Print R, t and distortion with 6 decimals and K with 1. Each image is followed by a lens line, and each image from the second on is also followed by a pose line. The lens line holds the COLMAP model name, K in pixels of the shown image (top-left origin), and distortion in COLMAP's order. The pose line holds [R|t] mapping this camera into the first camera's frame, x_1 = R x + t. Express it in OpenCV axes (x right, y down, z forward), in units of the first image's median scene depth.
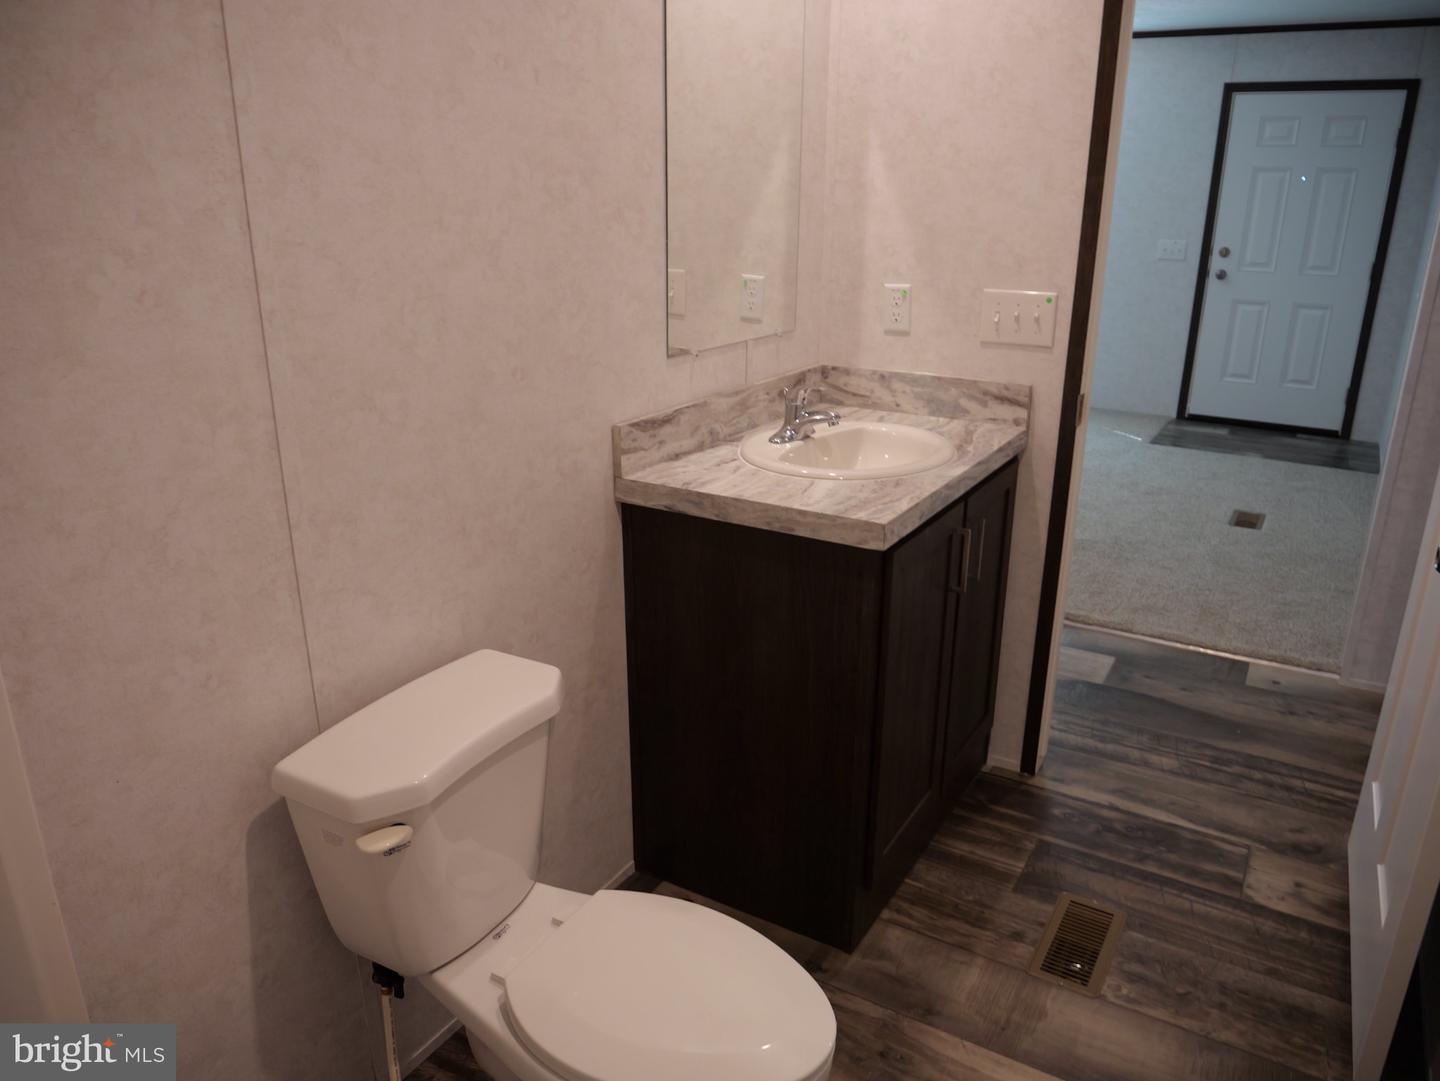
lens RADIAL K [[1030.0, 0, 720.0], [0, 1030.0, 540.5], [0, 0, 1]] dist [-0.057918, 0.023732]
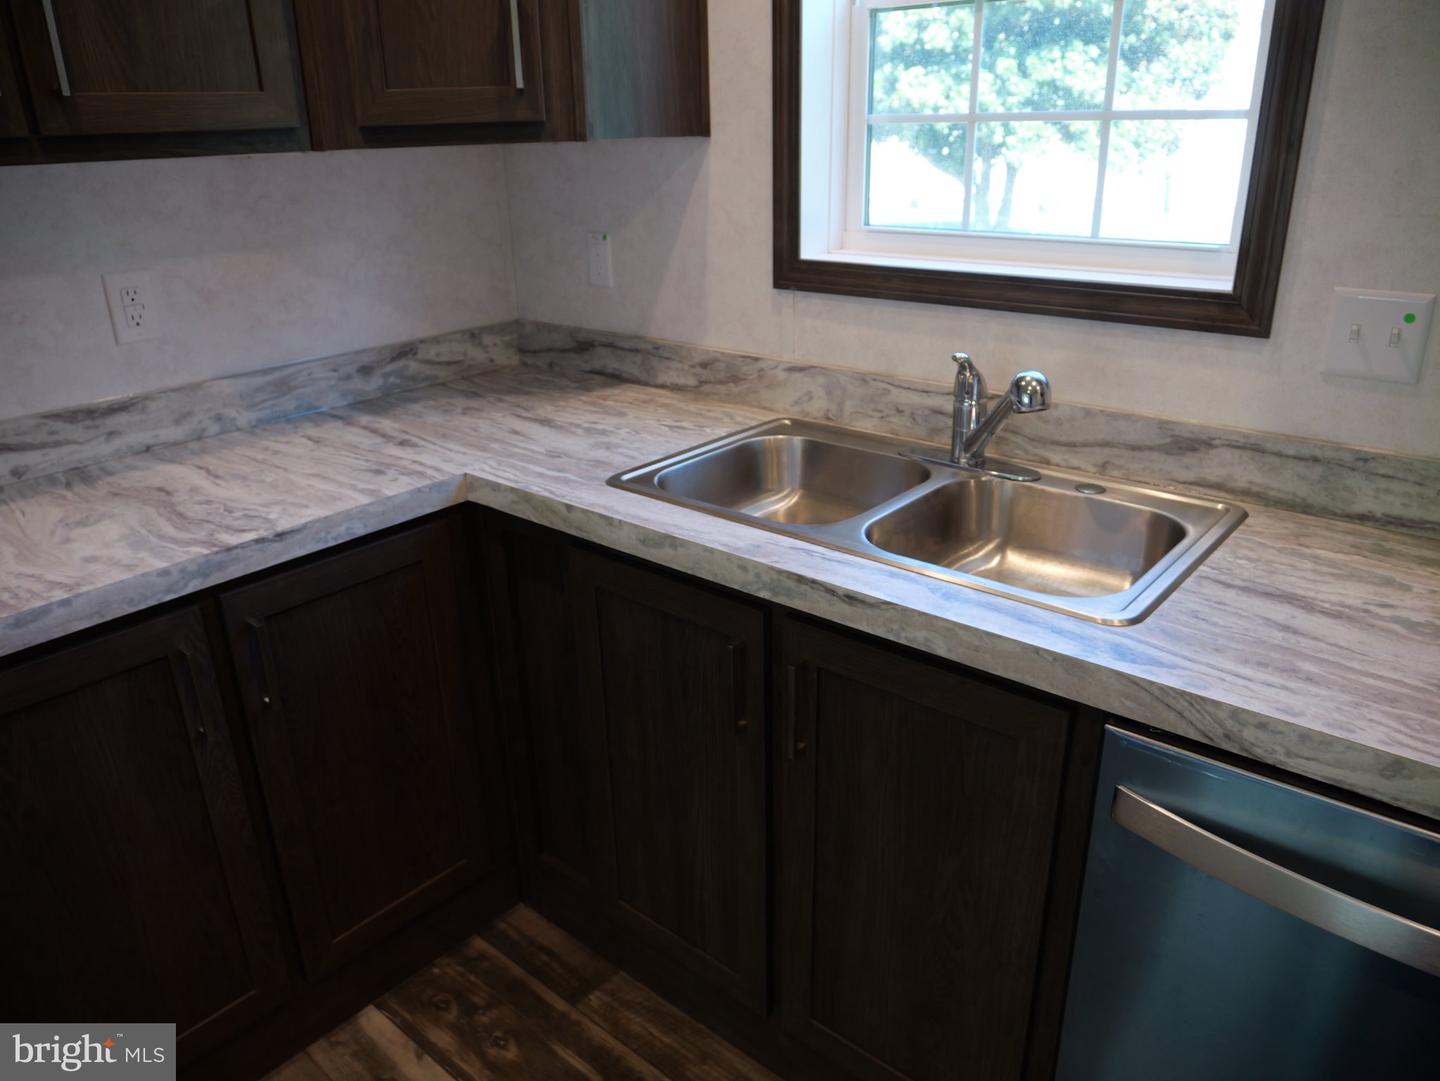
lens RADIAL K [[1030.0, 0, 720.0], [0, 1030.0, 540.5], [0, 0, 1]] dist [-0.057918, 0.023732]
pose [[0.985430, 0.036644, -0.166087, 0.619552], [-0.026644, 0.997718, 0.062042, -0.073045], [0.167982, -0.056712, 0.984157, 0.232285]]
